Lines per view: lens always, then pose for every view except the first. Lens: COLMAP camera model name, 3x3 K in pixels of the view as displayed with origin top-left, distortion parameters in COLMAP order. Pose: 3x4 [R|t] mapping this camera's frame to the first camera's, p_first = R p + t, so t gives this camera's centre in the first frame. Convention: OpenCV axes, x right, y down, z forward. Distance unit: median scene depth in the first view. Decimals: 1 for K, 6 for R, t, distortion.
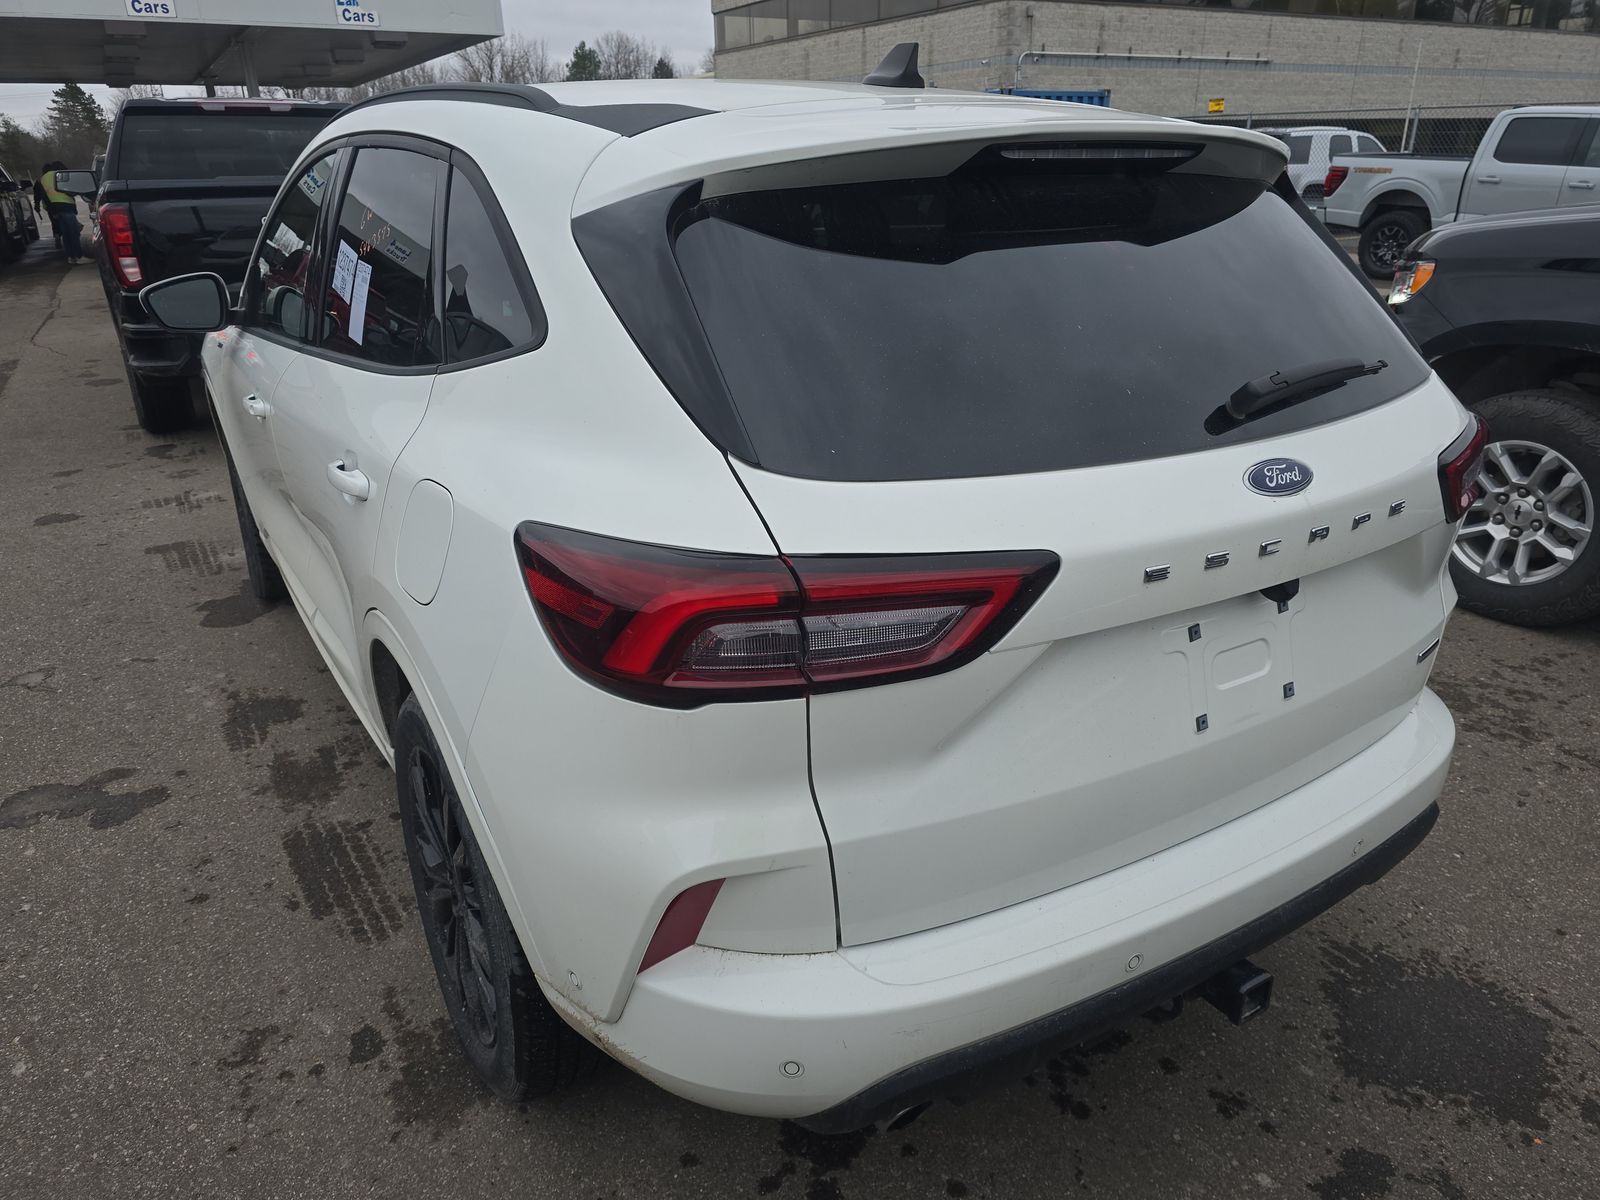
lens RADIAL K [[1084.3, 0, 807.6], [0, 1084.3, 590.7], [0, 0, 1]] dist [0.042060, -0.025798]
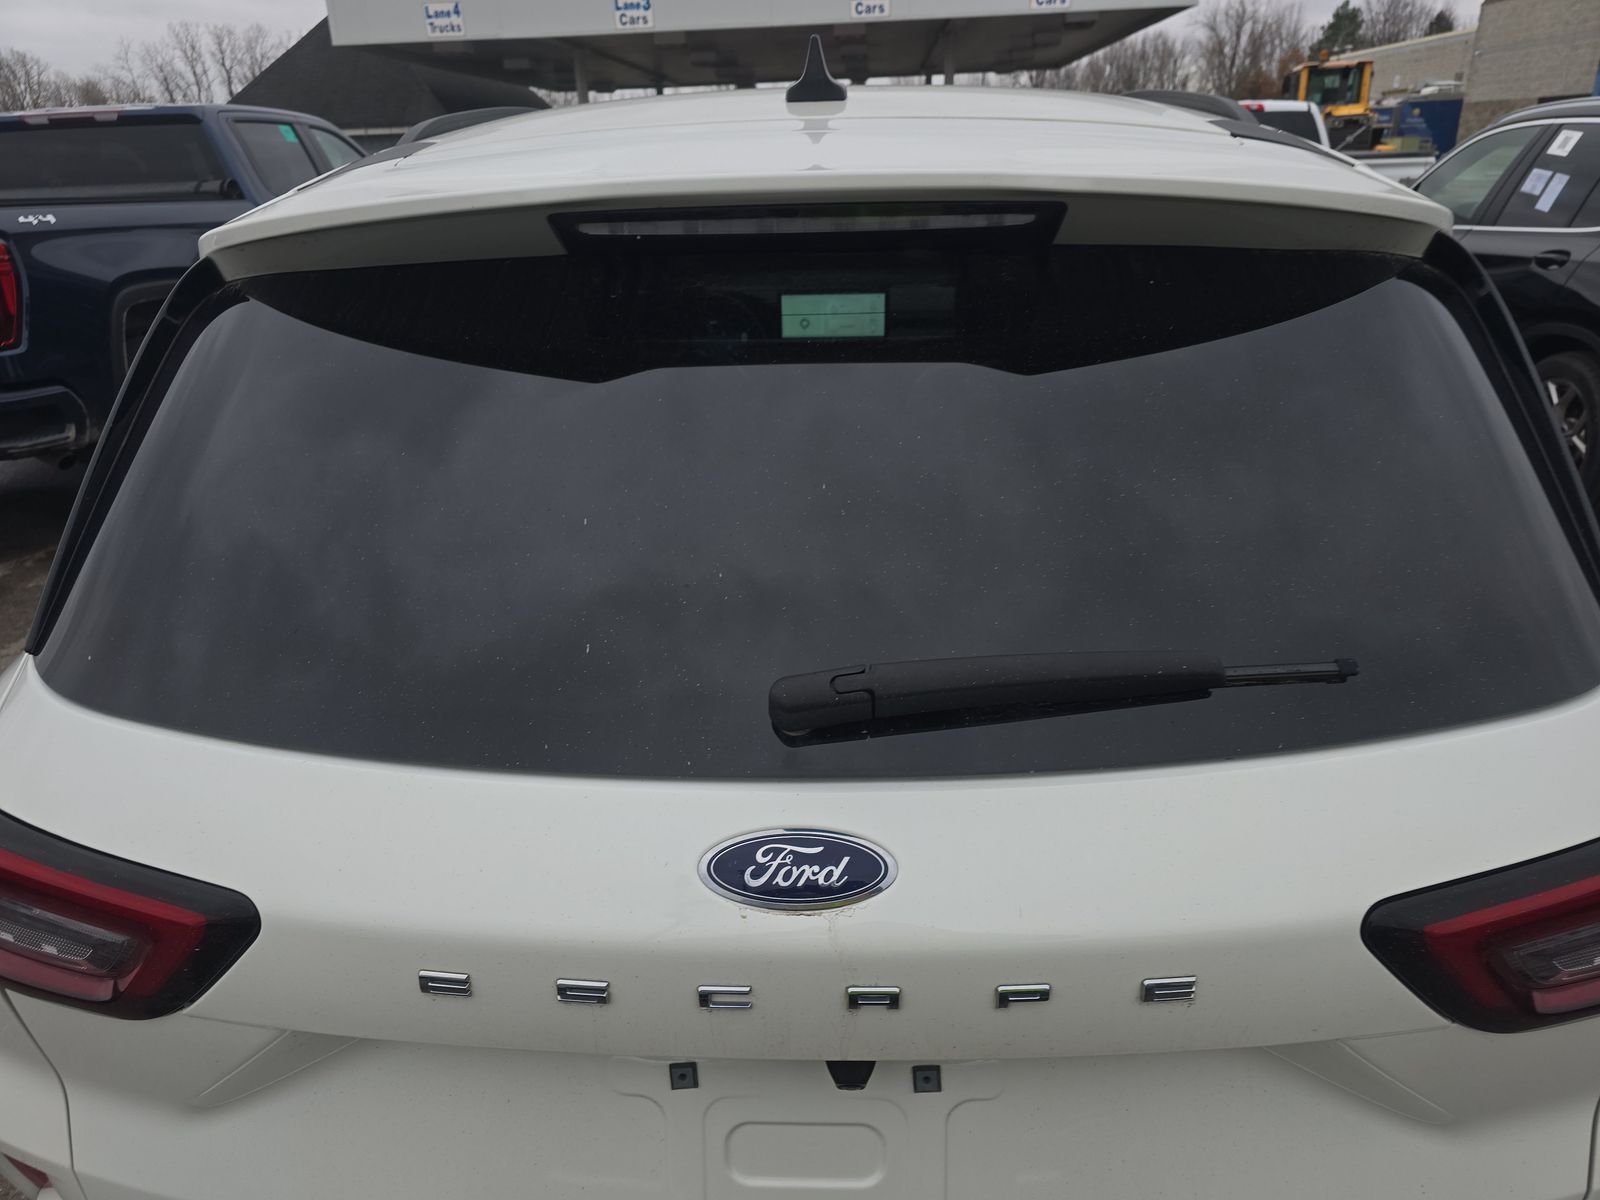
lens RADIAL K [[1084.3, 0, 811.1], [0, 1084.3, 609.2], [0, 0, 1]] dist [0.042060, -0.025798]
pose [[0.831571, 0.205730, -0.515912, 0.326081], [-0.188745, 0.978264, 0.085873, -0.129160], [0.522365, 0.025966, 0.852327, 0.275804]]
